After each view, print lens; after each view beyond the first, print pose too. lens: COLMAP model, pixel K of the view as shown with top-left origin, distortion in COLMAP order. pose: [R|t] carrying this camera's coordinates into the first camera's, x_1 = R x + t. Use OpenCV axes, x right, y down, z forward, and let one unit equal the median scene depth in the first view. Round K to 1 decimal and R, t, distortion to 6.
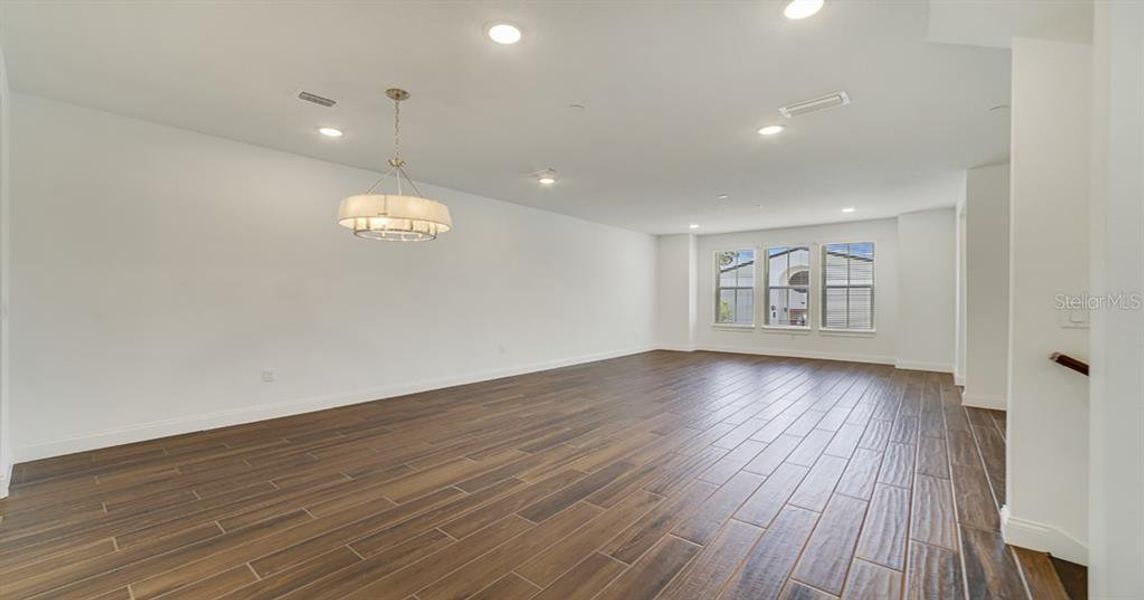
lens RADIAL K [[438.8, 0, 563.0], [0, 438.8, 294.5], [0, 0, 1]] dist [-0.007263, -0.000033]
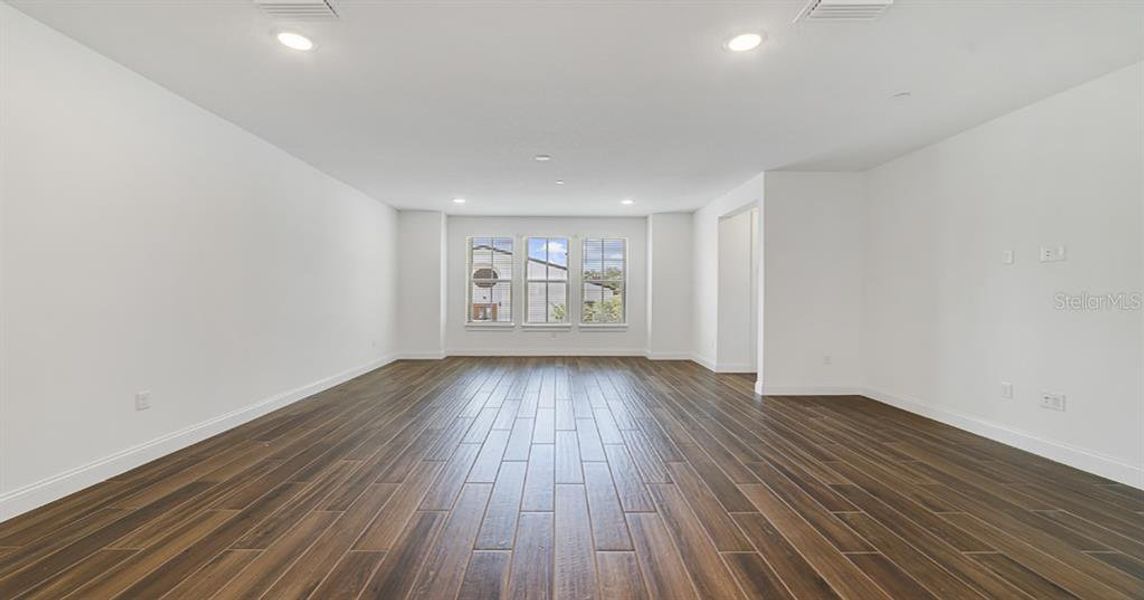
lens RADIAL K [[438.8, 0, 563.0], [0, 438.8, 294.5], [0, 0, 1]] dist [-0.007263, -0.000033]
pose [[0.764106, -0.000885, 0.645090, -0.056392], [-0.009611, 0.999872, 0.012756, -0.000152], [-0.645019, -0.015946, 0.764000, 0.249319]]
